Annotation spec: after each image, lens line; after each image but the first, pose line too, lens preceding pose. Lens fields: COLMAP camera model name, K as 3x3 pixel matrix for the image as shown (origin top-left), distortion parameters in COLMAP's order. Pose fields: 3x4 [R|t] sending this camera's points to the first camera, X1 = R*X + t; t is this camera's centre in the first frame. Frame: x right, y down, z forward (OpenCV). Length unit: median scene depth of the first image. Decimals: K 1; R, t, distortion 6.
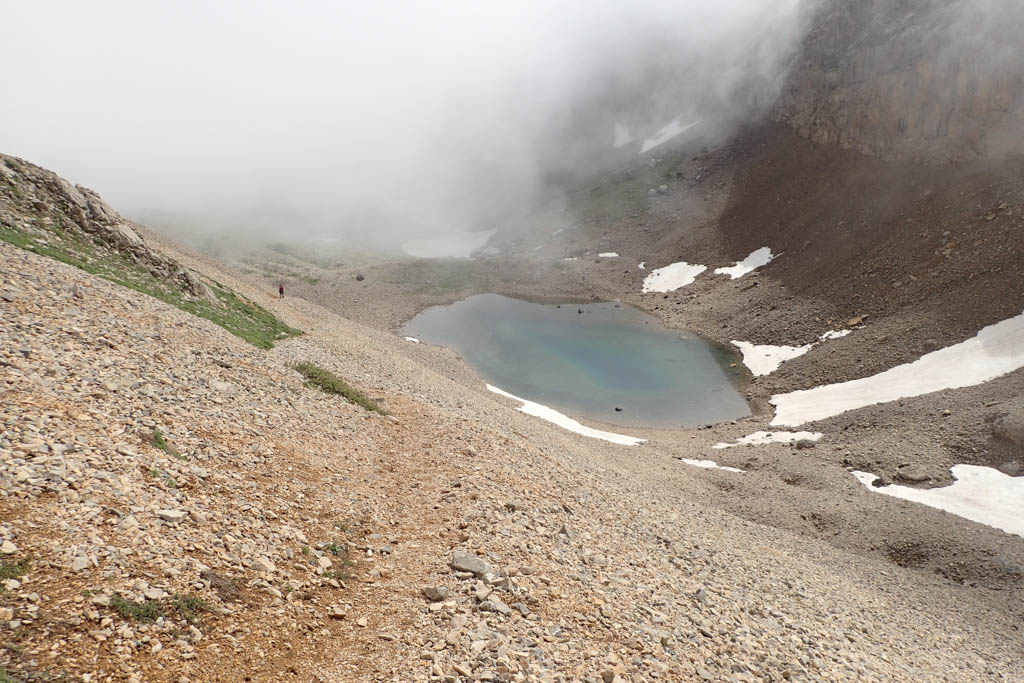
lens RADIAL K [[756.9, 0, 512.7], [0, 756.9, 341.9], [0, 0, 1]] dist [0.011597, -0.016755]
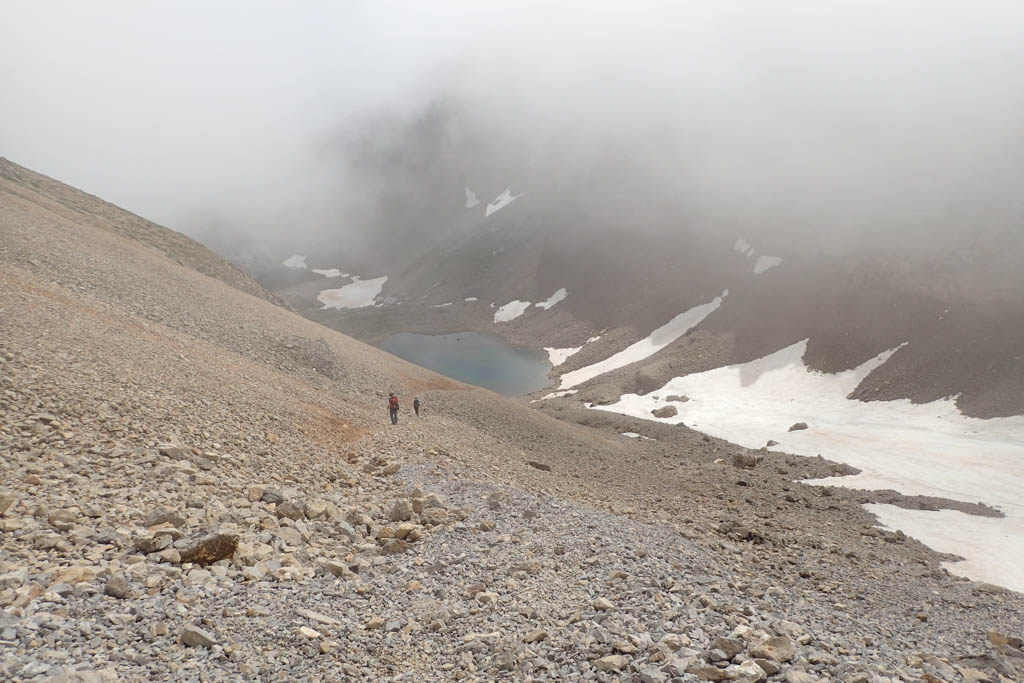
lens RADIAL K [[756.9, 0, 512.6], [0, 756.9, 341.6], [0, 0, 1]] dist [0.011597, -0.016755]
pose [[0.979752, -0.110582, 0.166907, -0.092201], [0.111361, 0.993769, 0.004715, -0.036136], [-0.166389, 0.013967, 0.985961, -0.839133]]
